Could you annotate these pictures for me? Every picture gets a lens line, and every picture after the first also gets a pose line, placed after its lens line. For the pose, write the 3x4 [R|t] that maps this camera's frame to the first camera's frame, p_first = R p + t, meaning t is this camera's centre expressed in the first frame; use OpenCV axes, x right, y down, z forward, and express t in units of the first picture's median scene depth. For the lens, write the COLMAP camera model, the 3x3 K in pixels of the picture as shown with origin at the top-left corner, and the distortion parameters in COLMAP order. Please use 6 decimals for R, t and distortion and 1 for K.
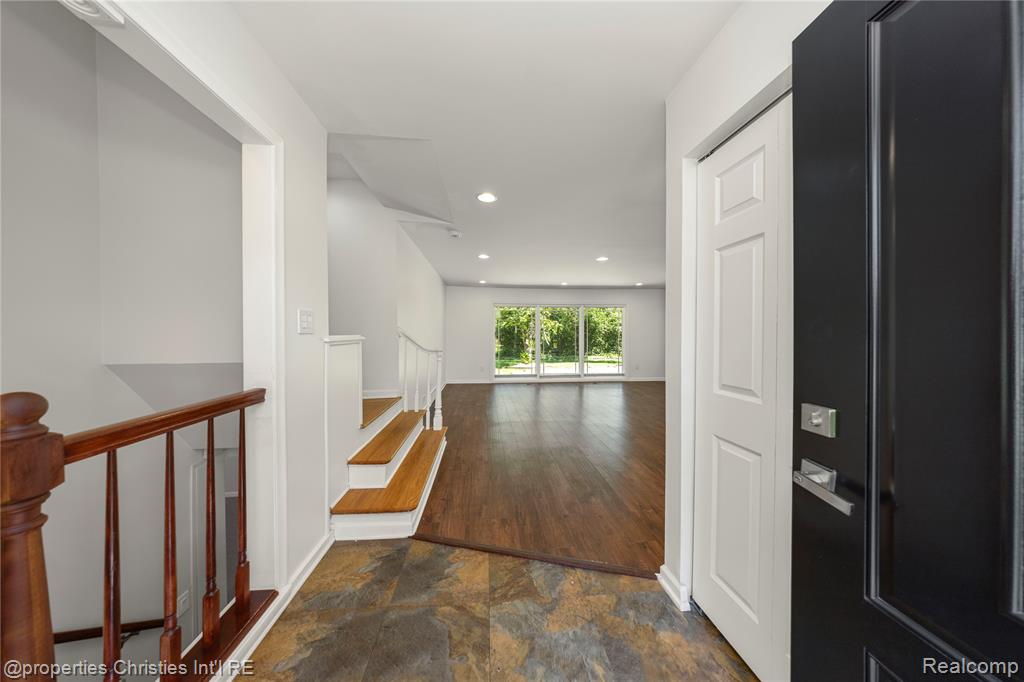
lens RADIAL K [[300.3, 0, 512.7], [0, 300.3, 335.2], [0, 0, 1]] dist [-0.004037, -0.000115]
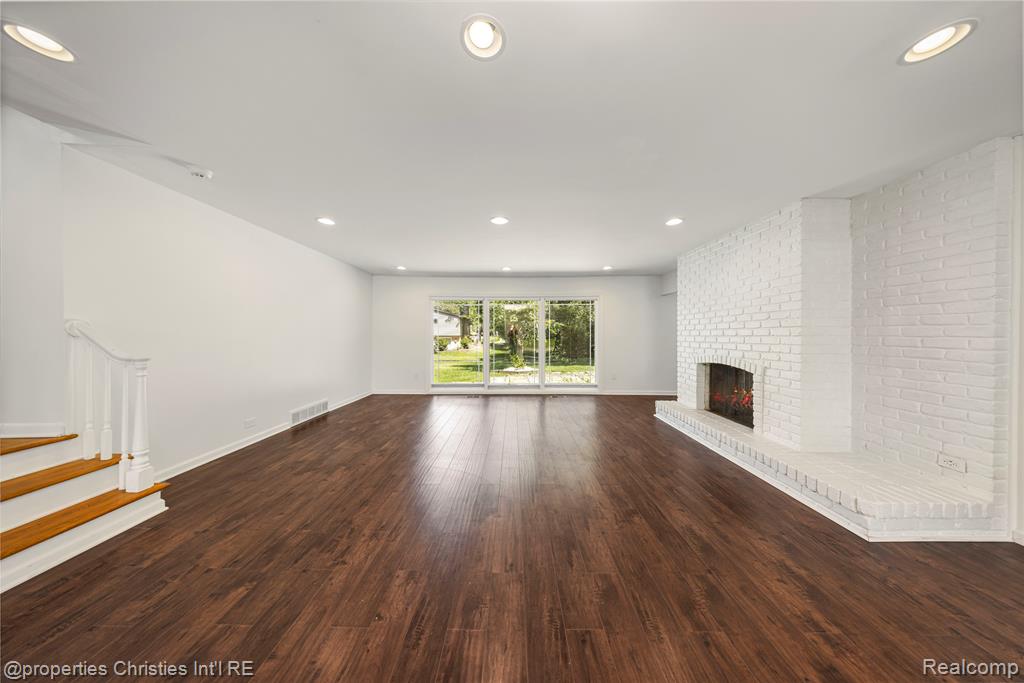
lens RADIAL K [[300.3, 0, 512.6], [0, 300.3, 338.6], [0, 0, 1]] dist [-0.004037, -0.000115]
pose [[0.993834, 0.003482, -0.110824, 0.245559], [-0.002280, 0.999937, 0.010973, 0.000445], [0.110855, -0.010652, 0.993779, 0.209747]]
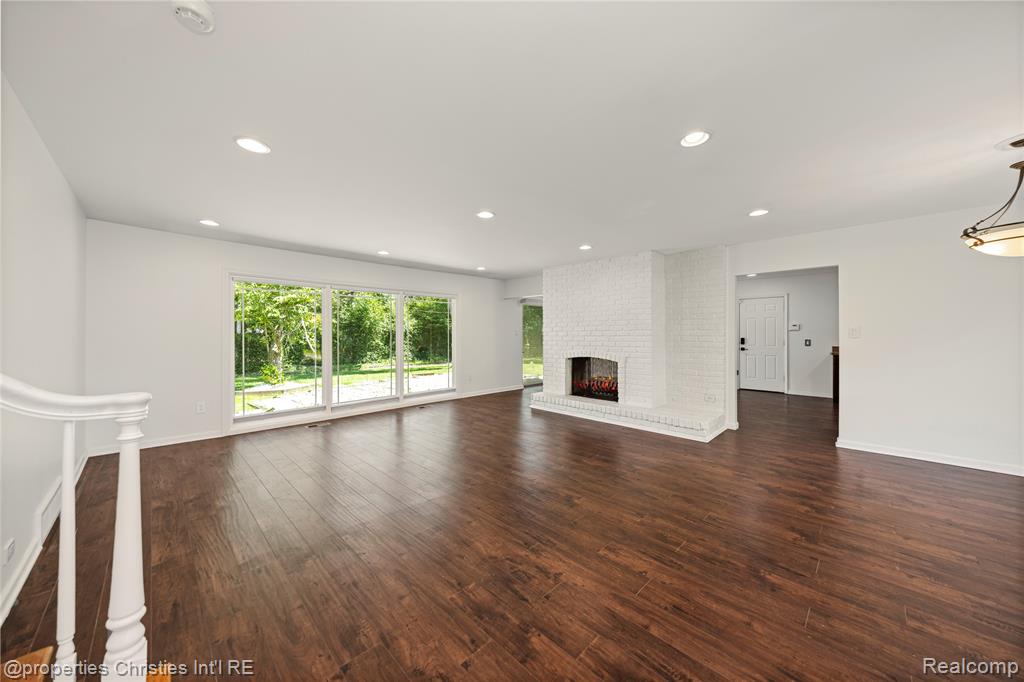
lens RADIAL K [[361.9, 0, 515.0], [0, 361.9, 331.0], [0, 0, 1]] dist [0.005227, -0.000144]
pose [[0.774427, 0.003154, 0.632656, -0.079154], [0.005486, 0.999916, -0.011701, -0.001513], [-0.632640, 0.012532, 0.774345, 0.230518]]
